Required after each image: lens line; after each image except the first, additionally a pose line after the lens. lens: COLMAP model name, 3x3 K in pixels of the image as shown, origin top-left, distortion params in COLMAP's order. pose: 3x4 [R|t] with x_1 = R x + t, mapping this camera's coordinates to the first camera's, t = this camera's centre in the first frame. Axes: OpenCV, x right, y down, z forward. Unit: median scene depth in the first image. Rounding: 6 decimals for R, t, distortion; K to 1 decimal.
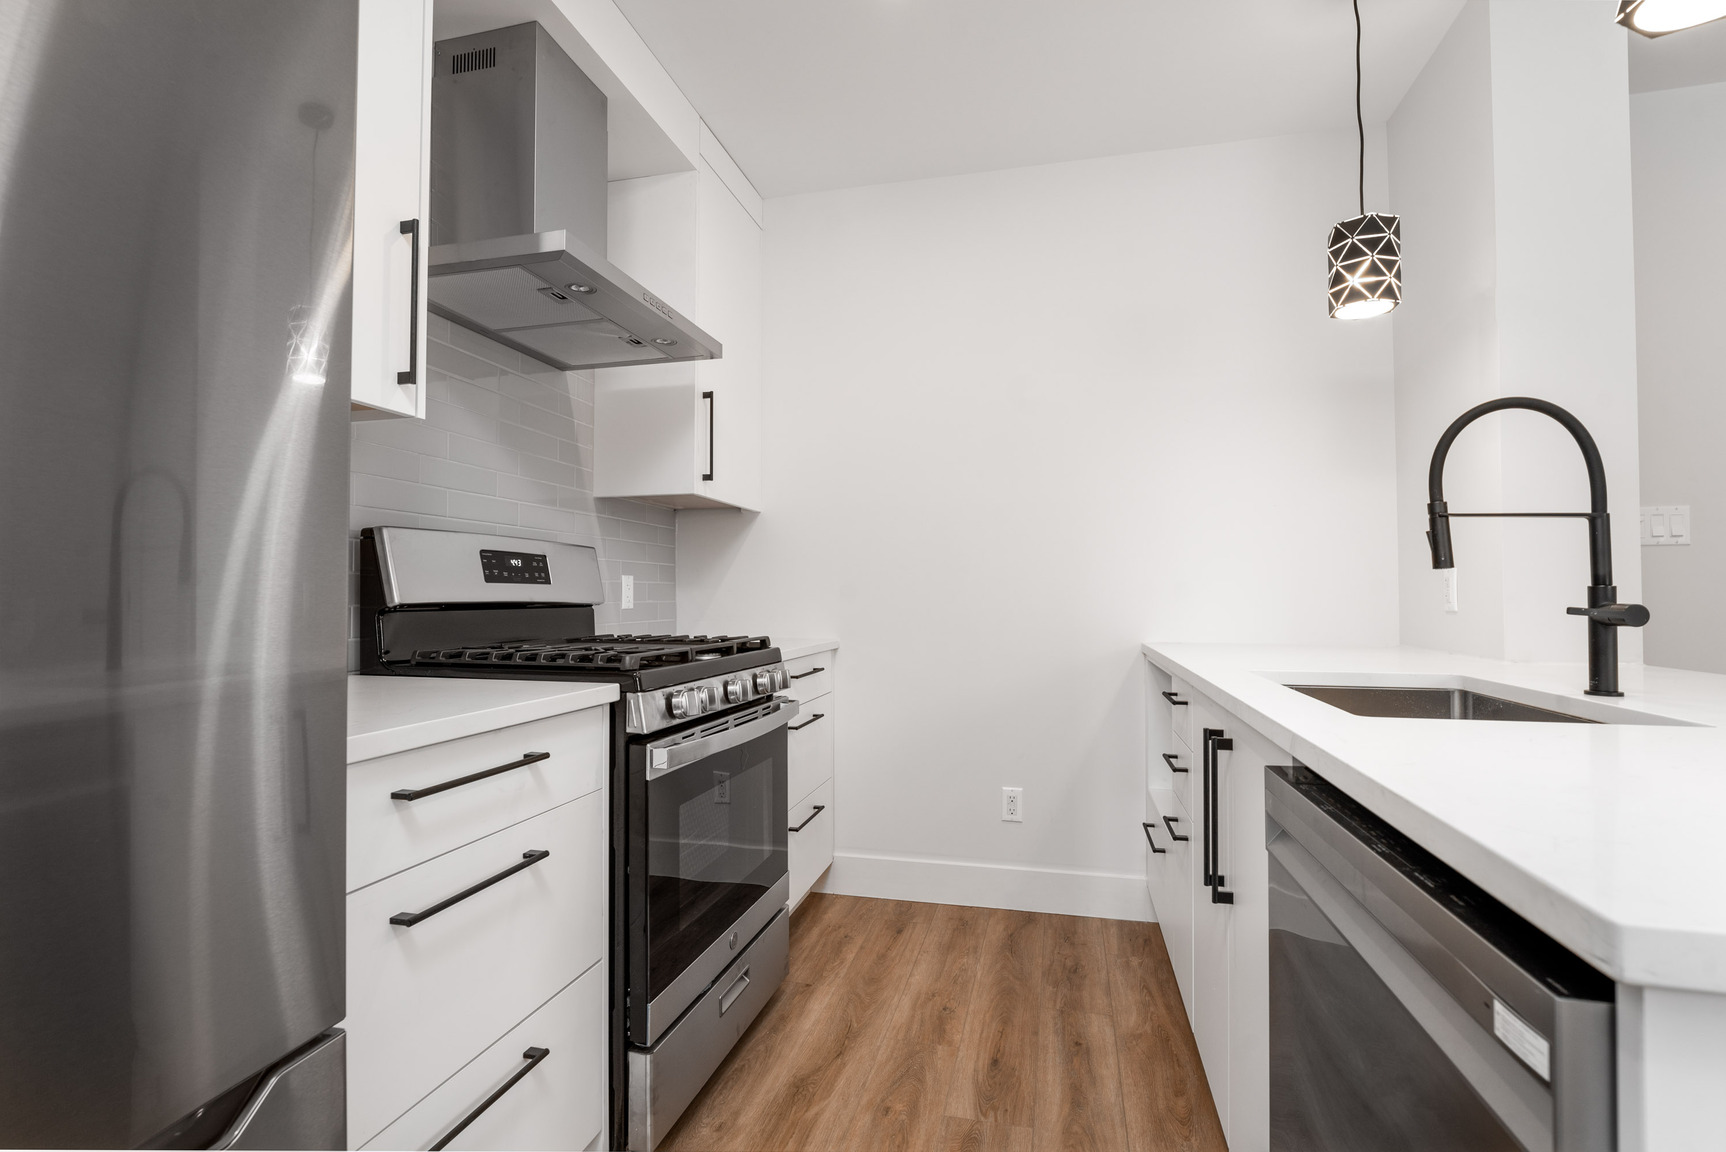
lens RADIAL K [[818.1, 0, 863.7], [0, 818.1, 578.5], [0, 0, 1]] dist [-0.012740, -0.000622]
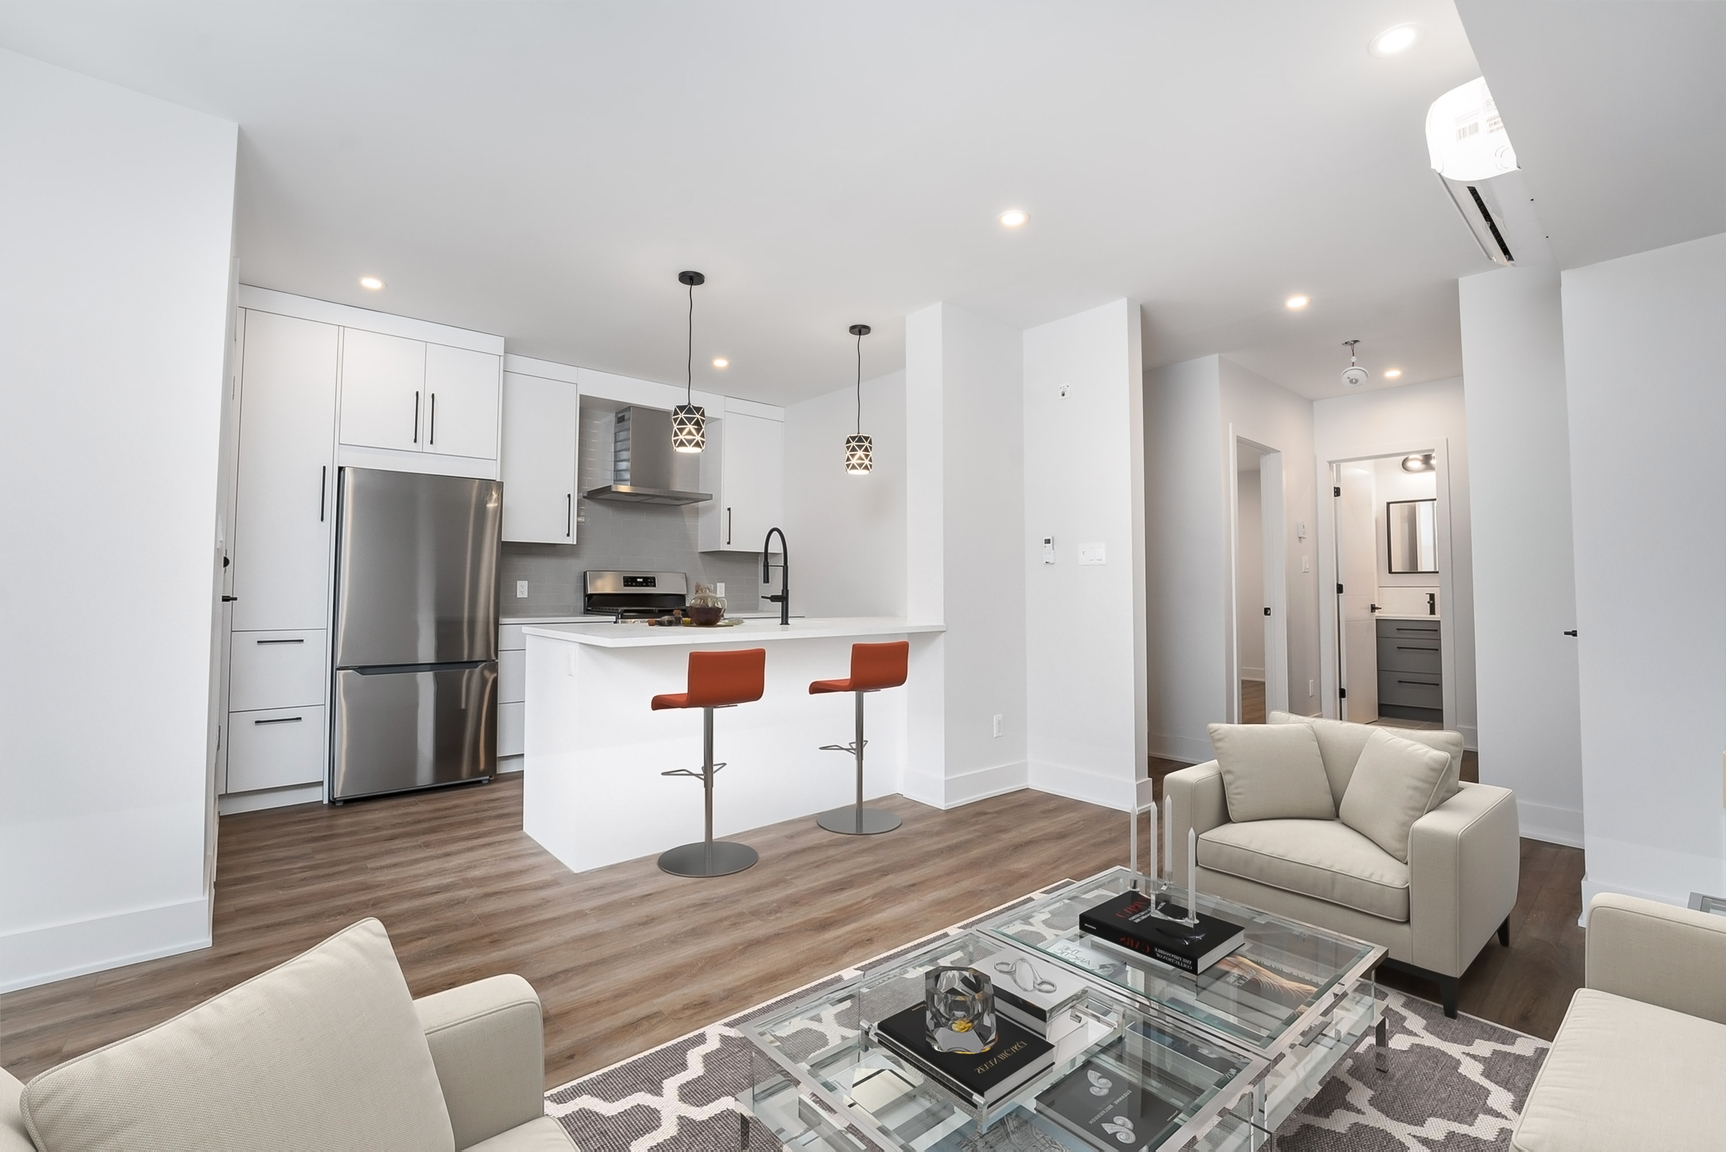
lens RADIAL K [[742.4, 0, 850.1], [0, 742.4, 580.9], [0, 0, 1]] dist [-0.019405, 0.001795]
pose [[0.819496, -0.004699, -0.573066, 1.828086], [0.007580, 0.999968, 0.002640, -0.018326], [0.573035, -0.006507, 0.819505, -0.800131]]
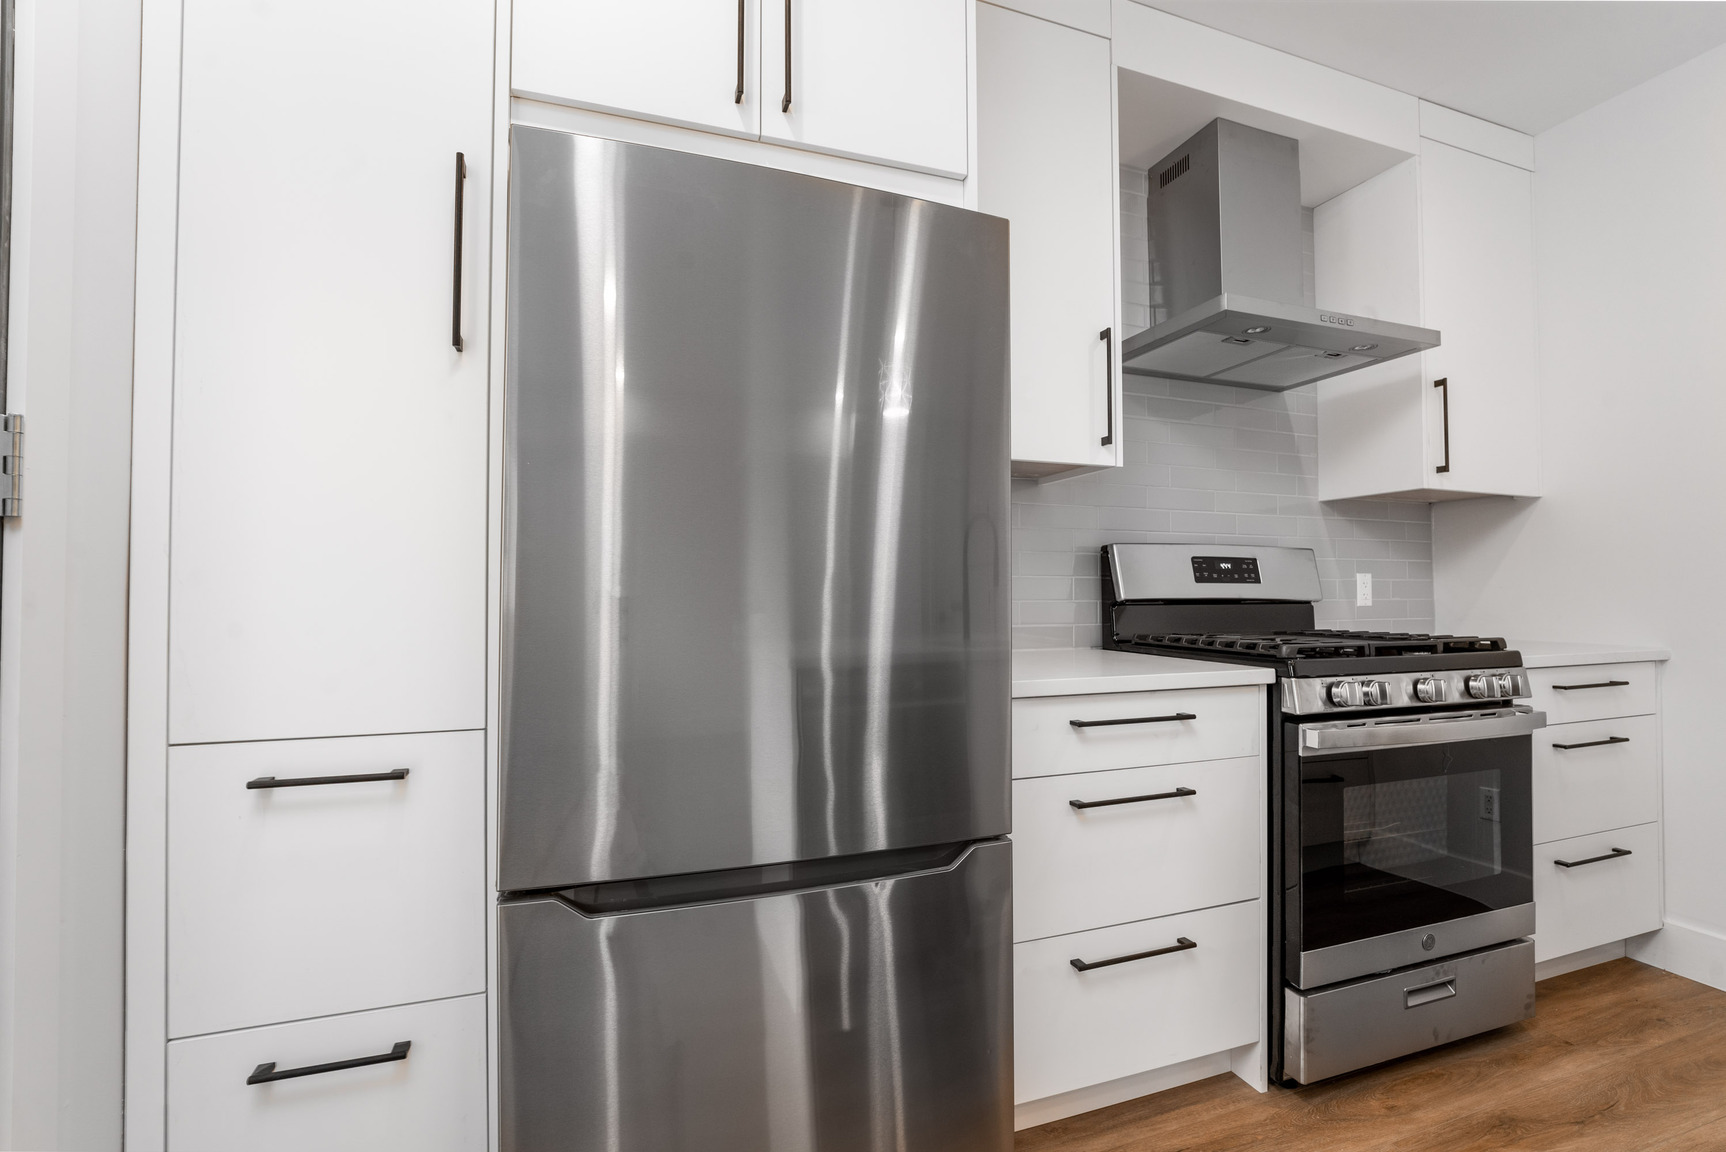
lens RADIAL K [[763.2, 0, 867.5], [0, 763.2, 582.4], [0, 0, 1]] dist [-0.011617, 0.002586]
pose [[0.561604, -0.011125, -0.827331, 0.217601], [0.017221, 0.999850, -0.001755, -0.002210], [0.827227, -0.013262, 0.561712, -0.070719]]
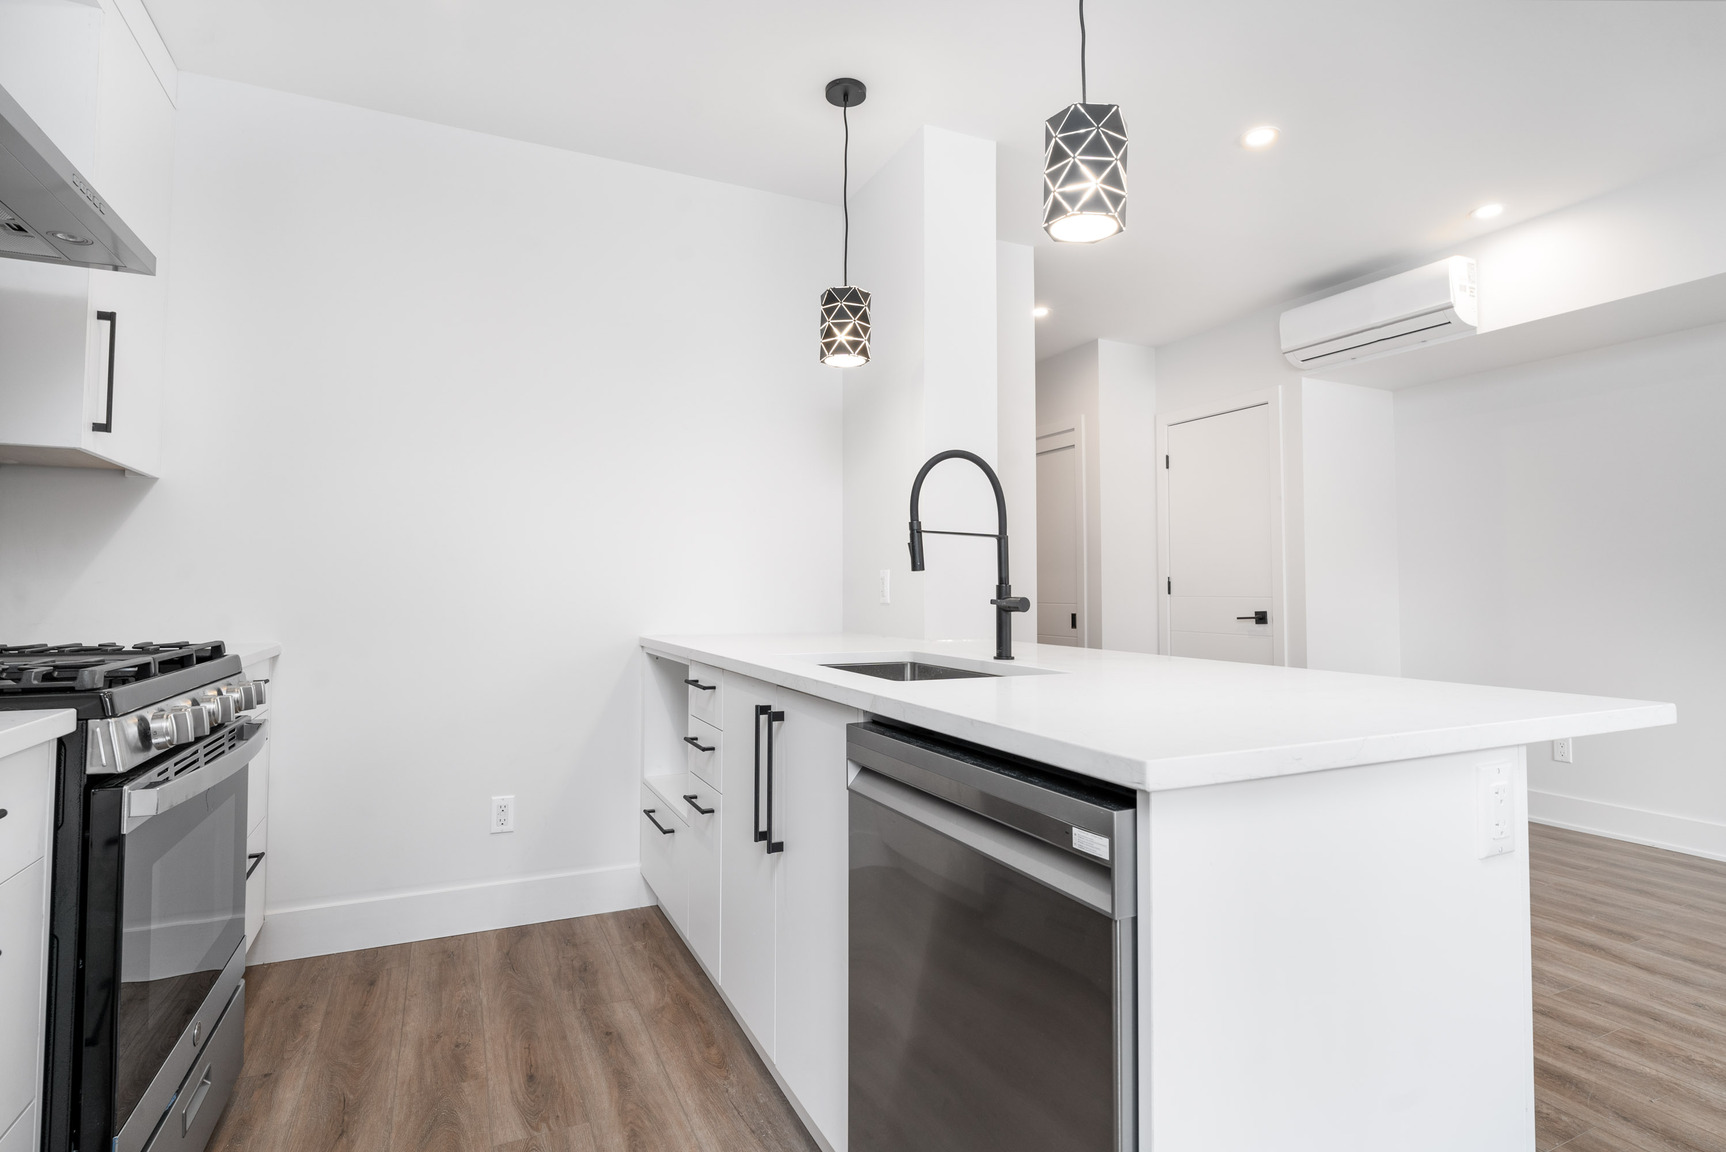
lens RADIAL K [[860.0, 0, 862.5], [0, 860.0, 556.0], [0, 0, 1]] dist [-0.003596, 0.001128]
pose [[0.776027, 0.027810, 0.630086, -0.190711], [-0.015559, 0.999567, -0.024955, -0.000029], [-0.630508, 0.009562, 0.776124, -0.035735]]
